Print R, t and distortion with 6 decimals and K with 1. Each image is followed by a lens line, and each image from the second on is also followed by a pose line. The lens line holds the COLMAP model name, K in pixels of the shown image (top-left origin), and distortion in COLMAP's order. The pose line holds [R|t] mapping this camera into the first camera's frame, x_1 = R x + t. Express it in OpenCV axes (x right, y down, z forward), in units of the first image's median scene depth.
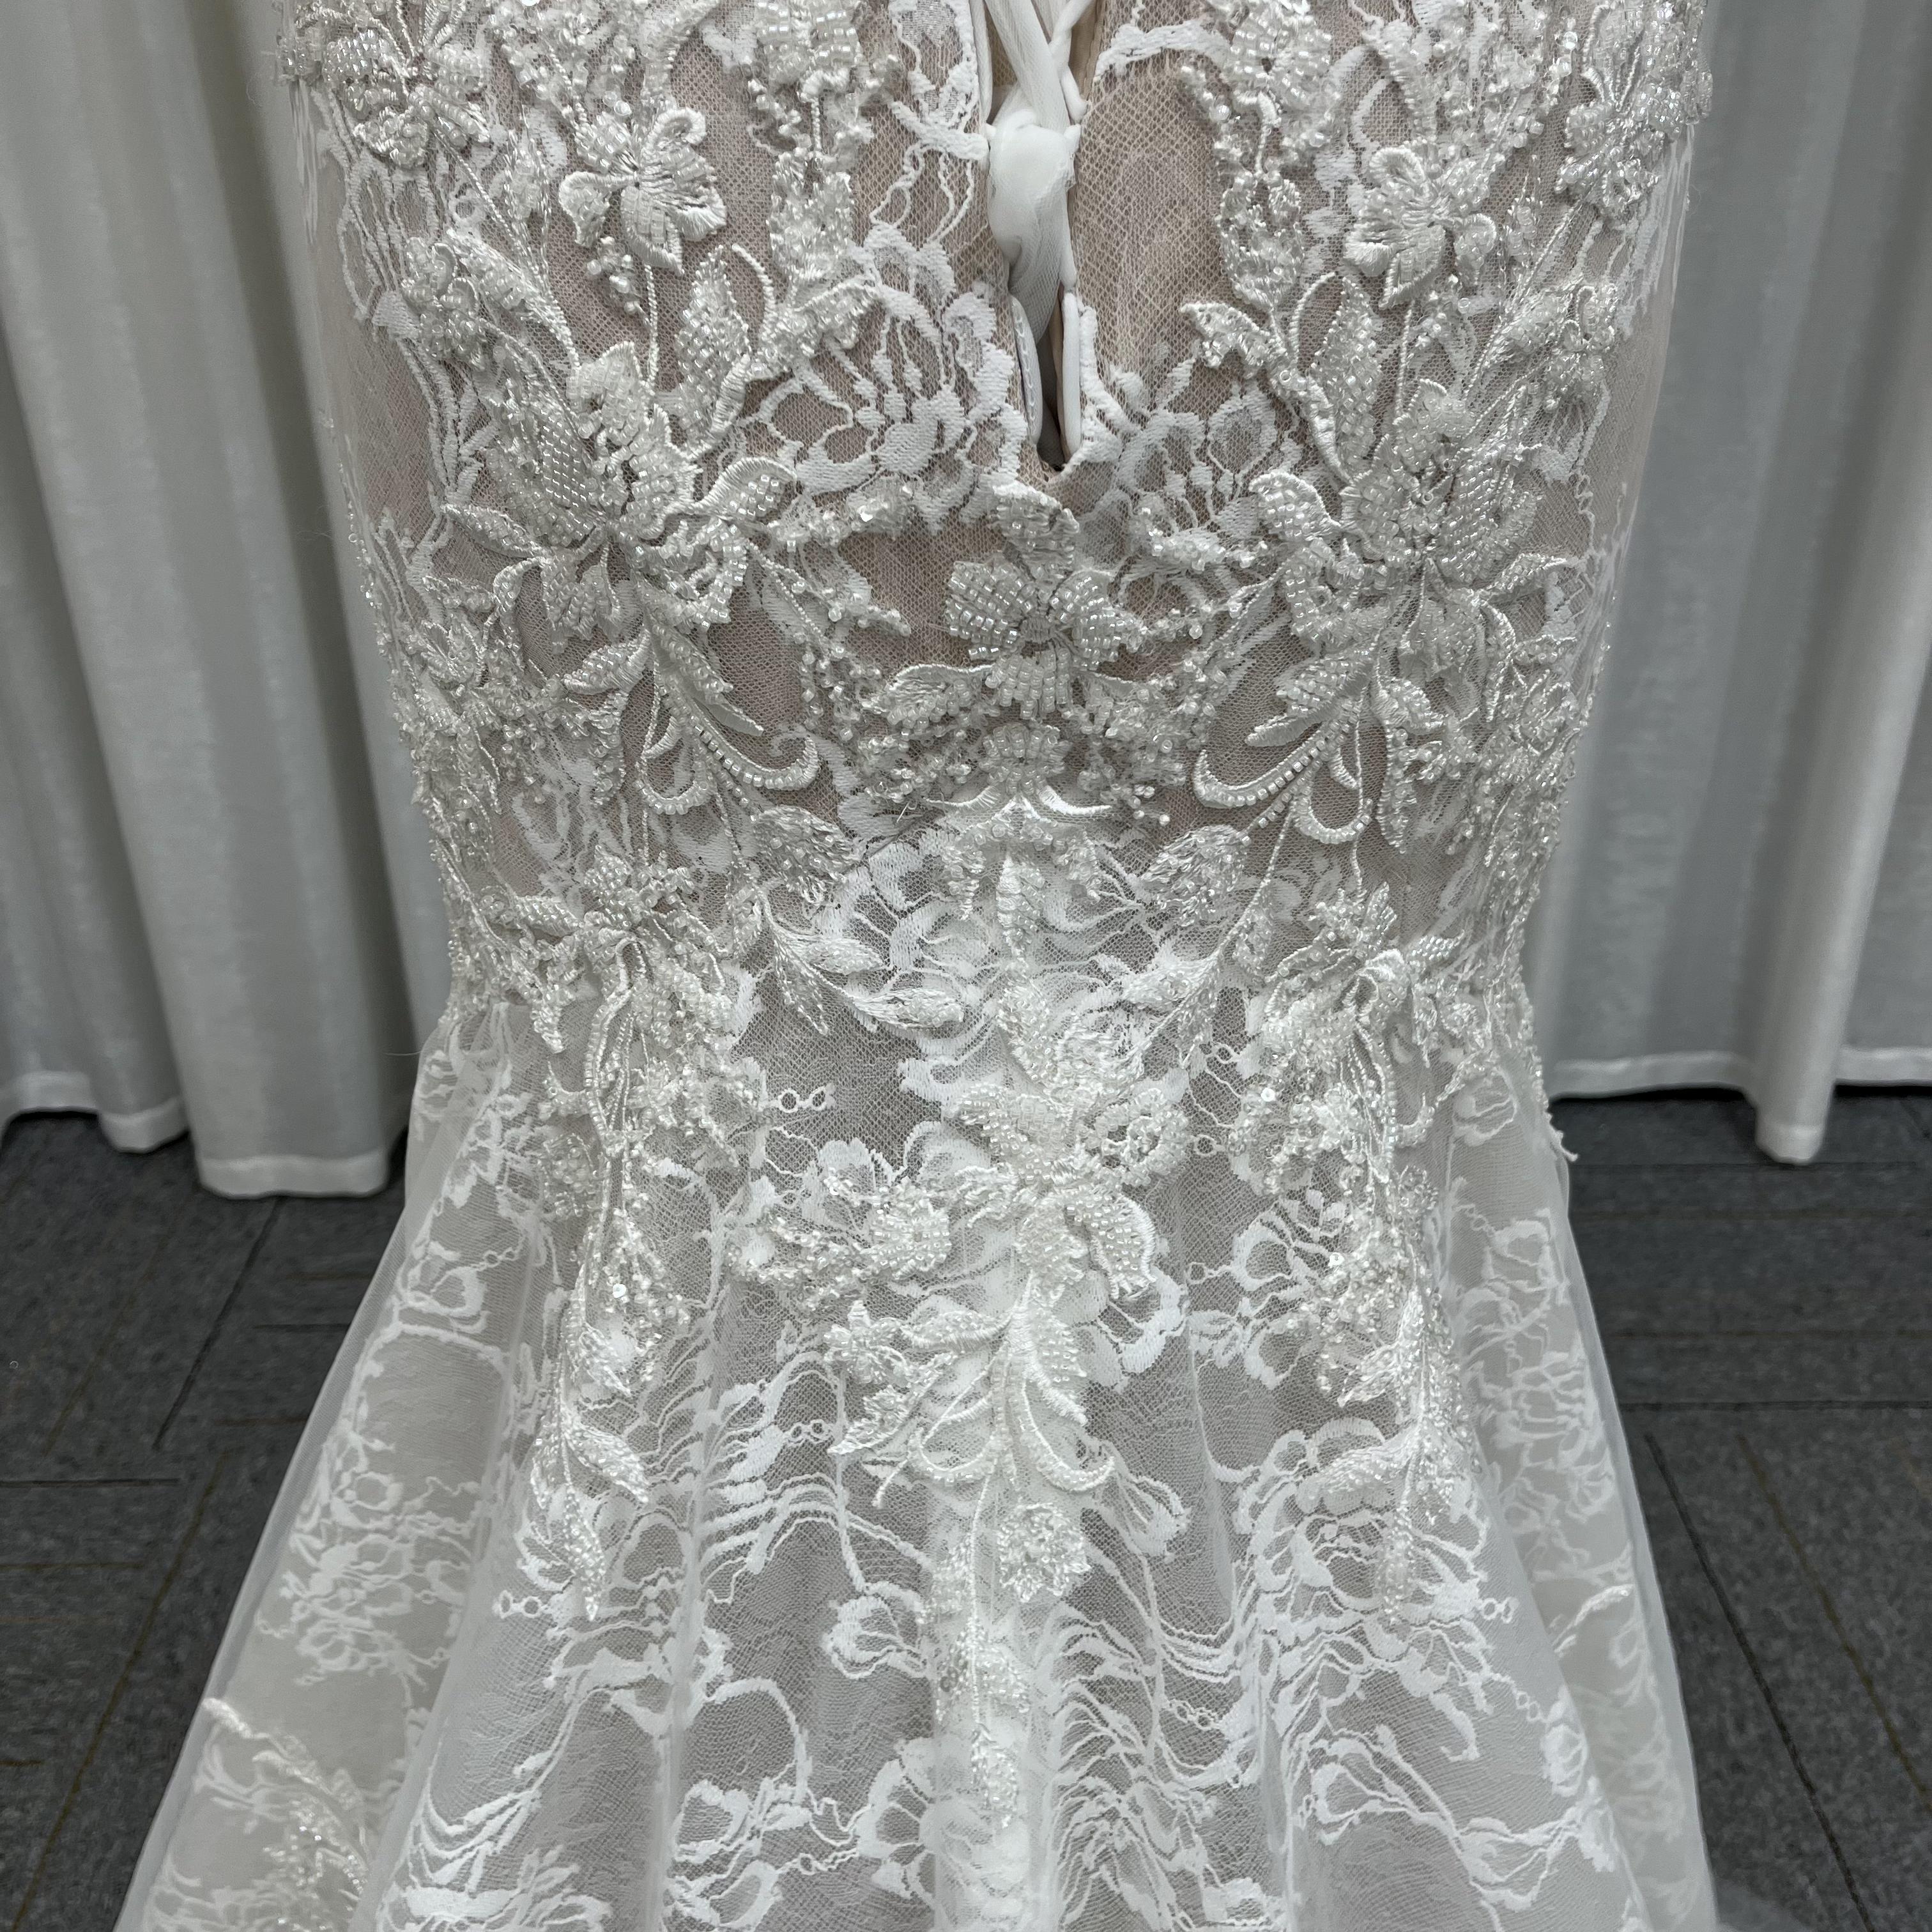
lens RADIAL K [[1977.2, 0, 975.5], [0, 1977.2, 958.7], [0, 0, 1]] dist [0.026481, 0.000000]
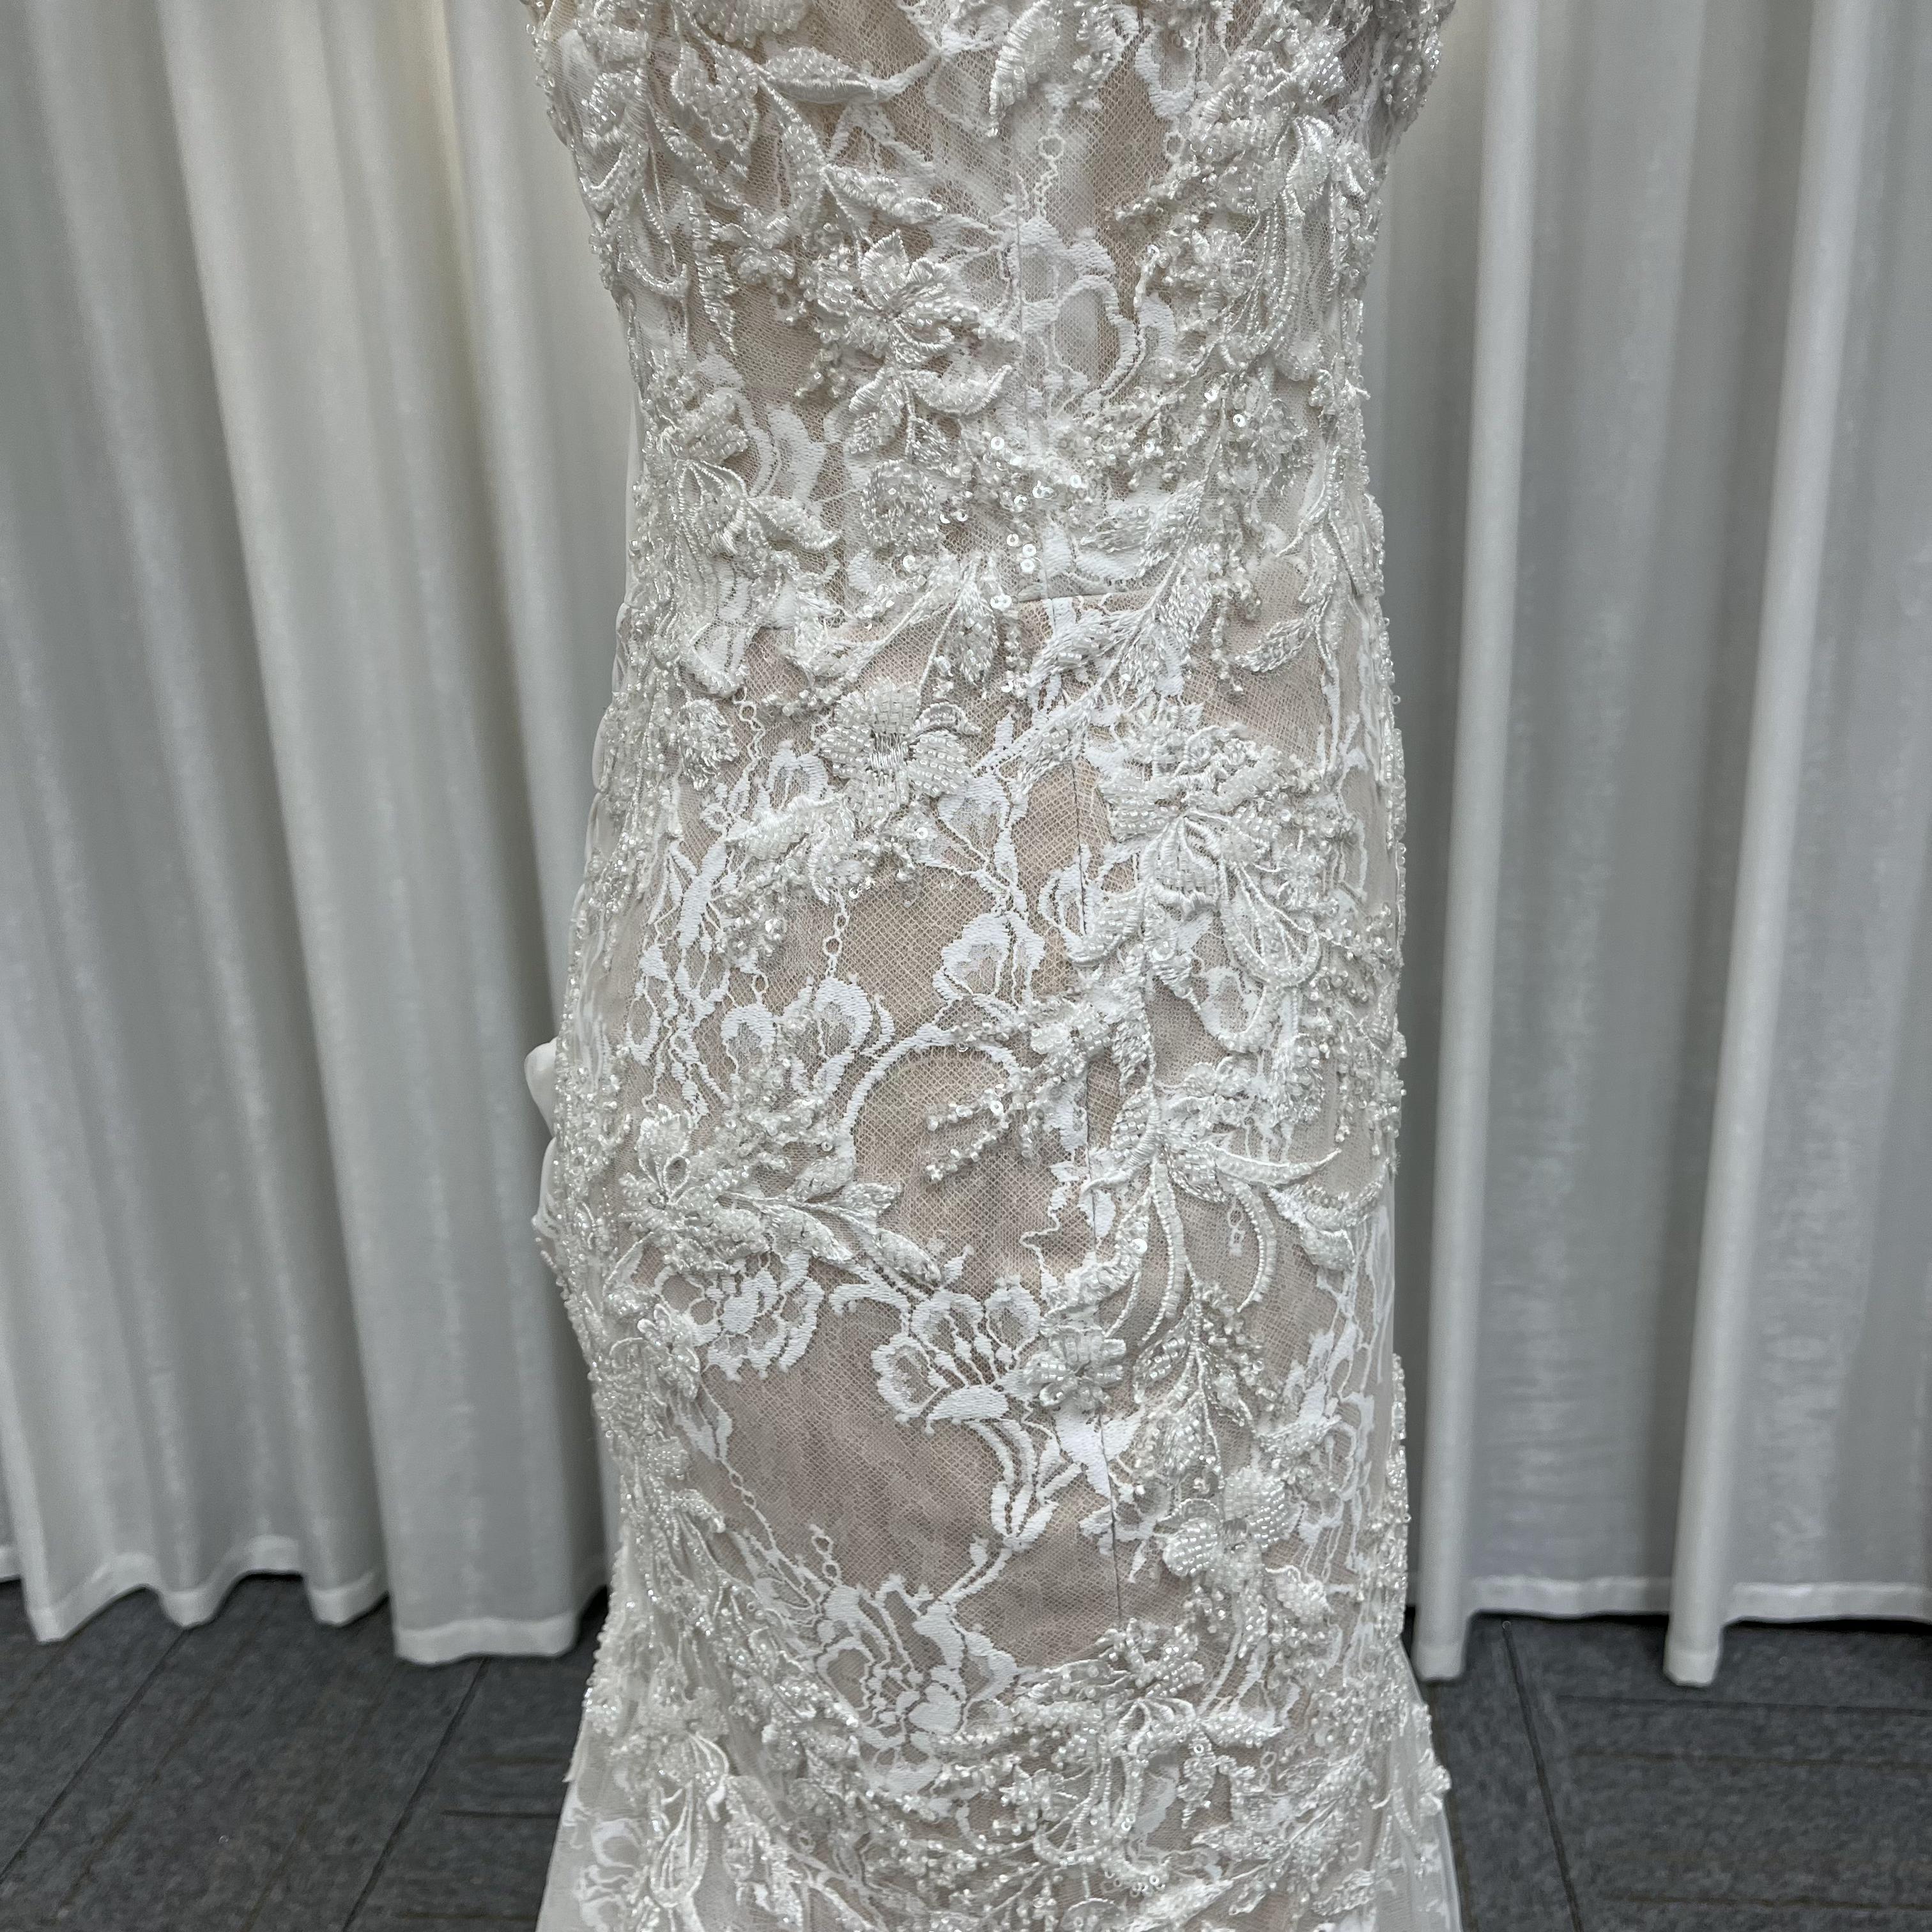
lens RADIAL K [[1977.2, 0, 956.8], [0, 1977.2, 951.7], [0, 0, 1]] dist [0.026481, 0.000000]
pose [[0.072508, 0.287932, -0.954902, 1.528876], [-0.472250, 0.853205, 0.221408, -0.936659], [0.878477, 0.434899, 0.197840, 0.830264]]
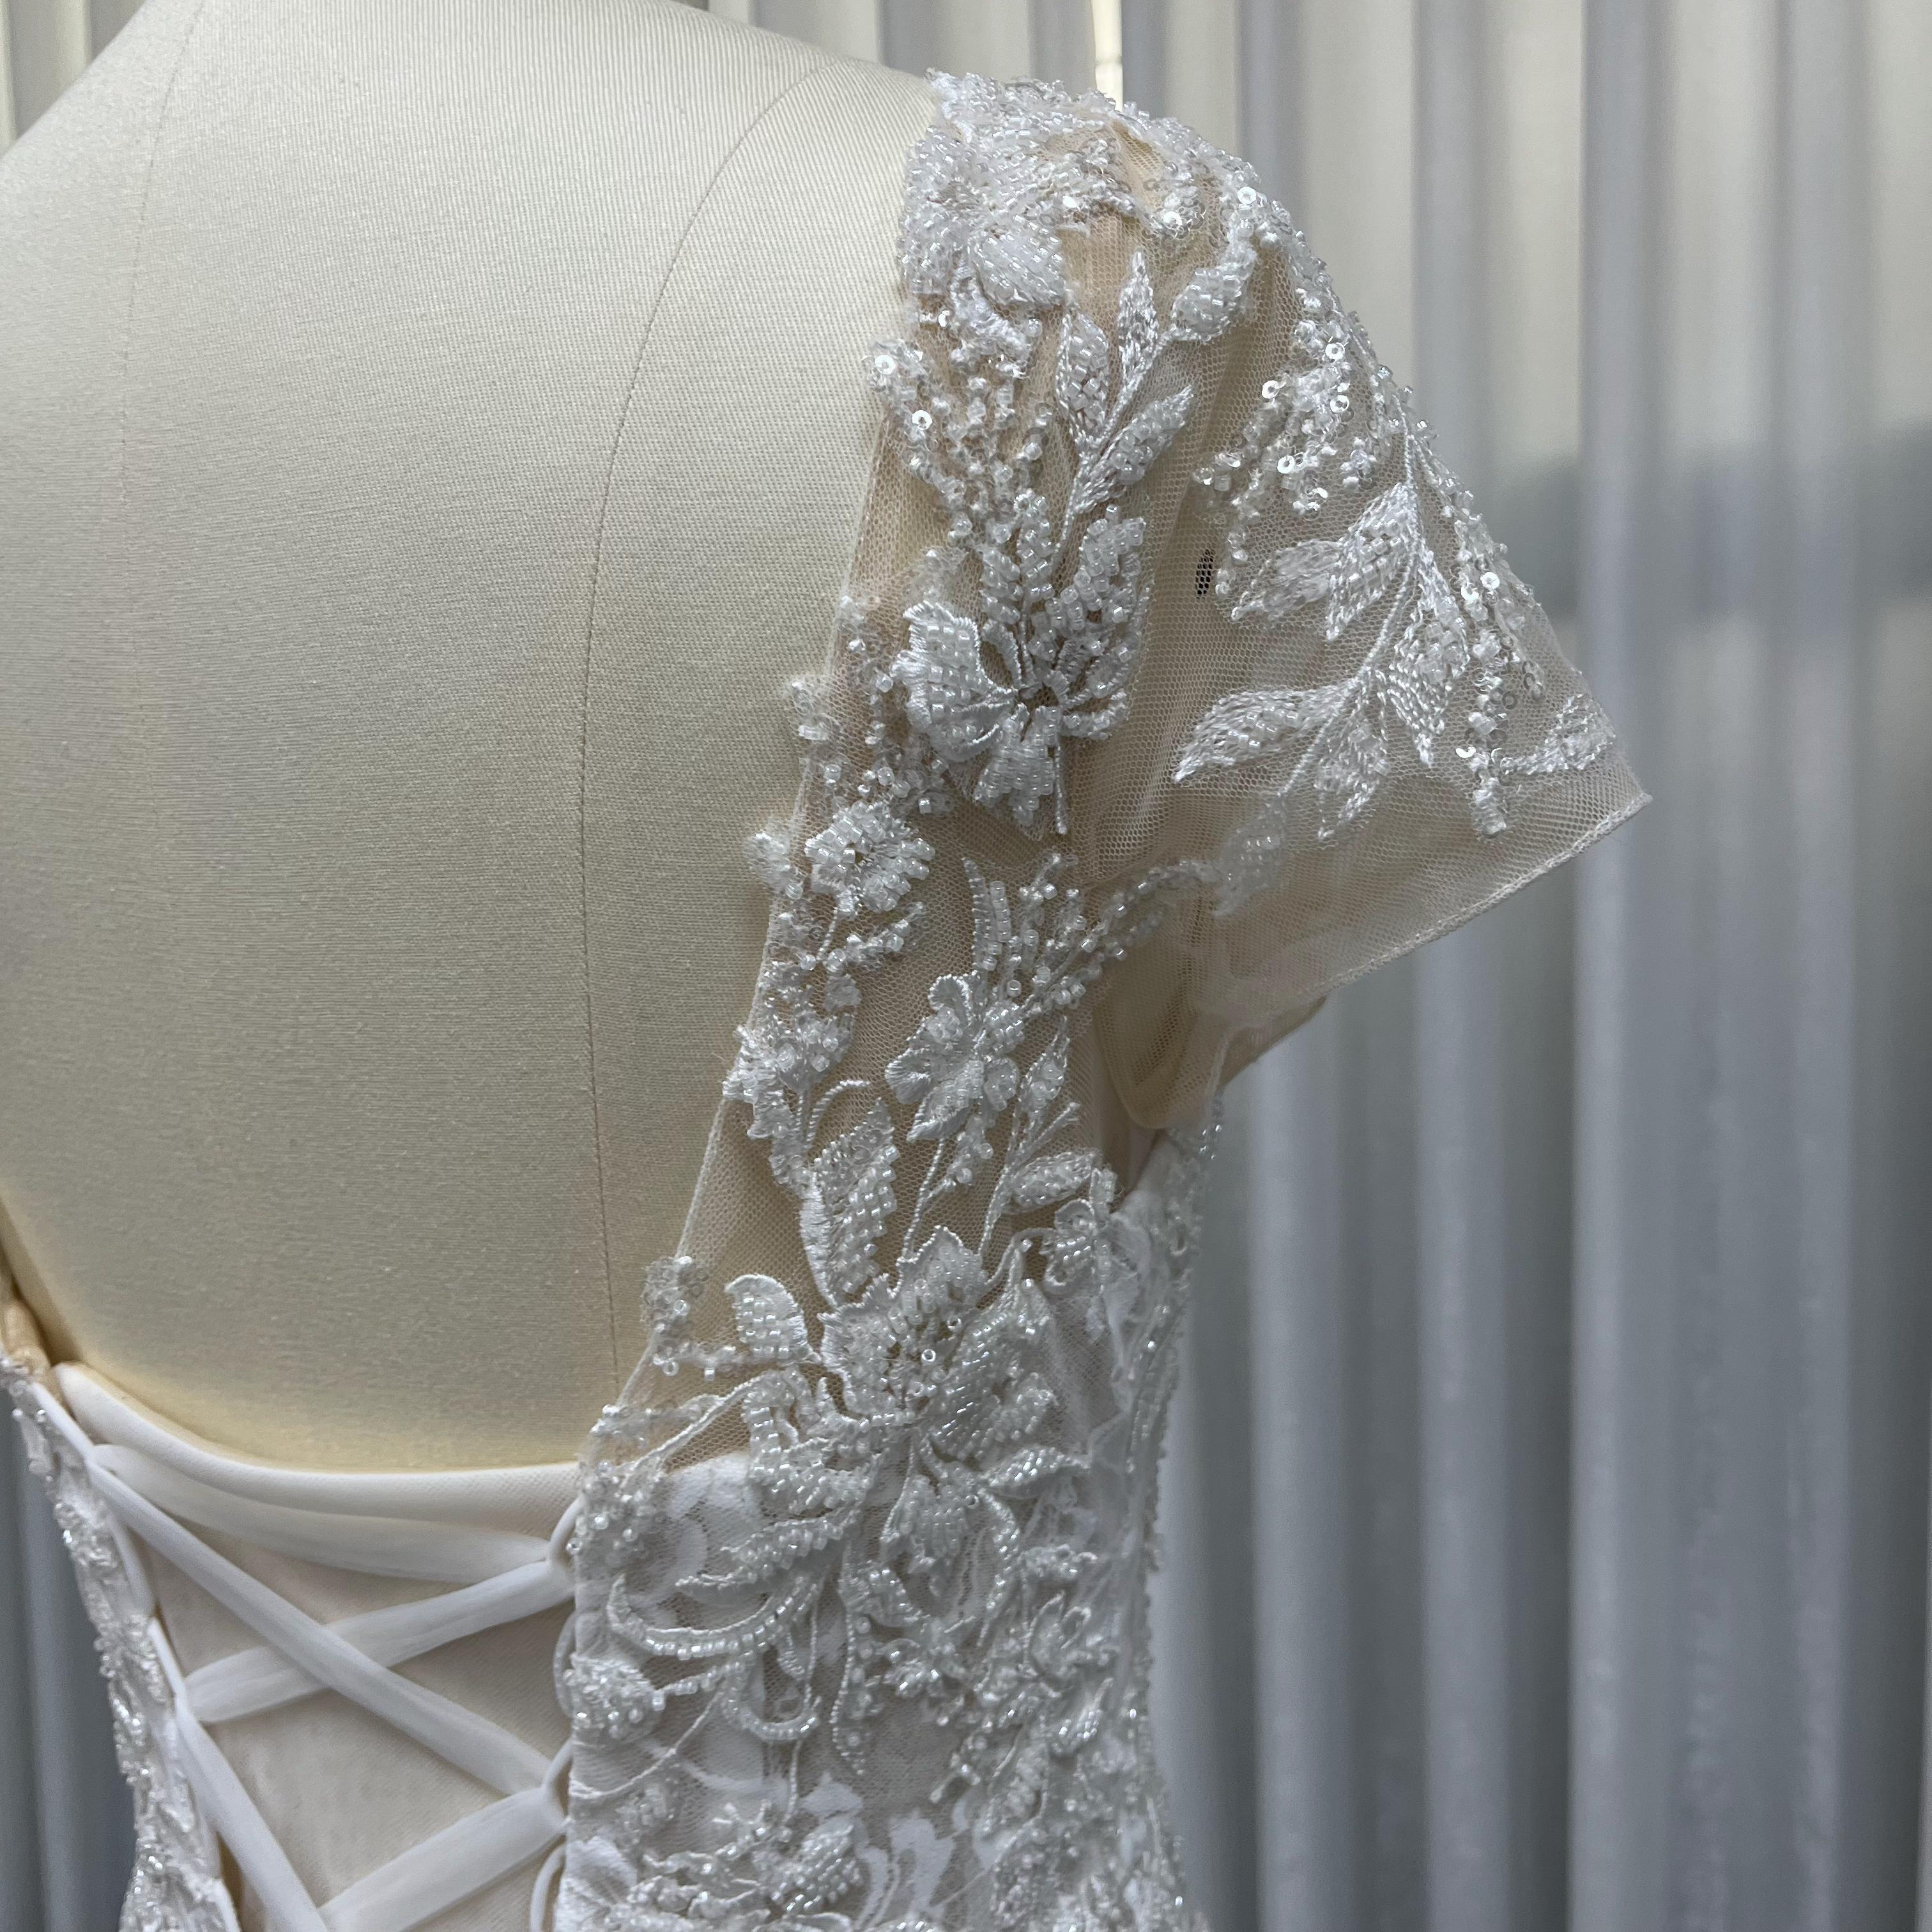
lens RADIAL K [[1977.2, 0, 1001.4], [0, 1977.2, 933.0], [0, 0, 1]] dist [0.026481, 0.000000]
pose [[0.890206, 0.015421, -0.455297, 0.768051], [-0.197289, 0.913894, -0.354789, -0.962029], [0.410622, 0.405661, 0.816596, -0.128433]]
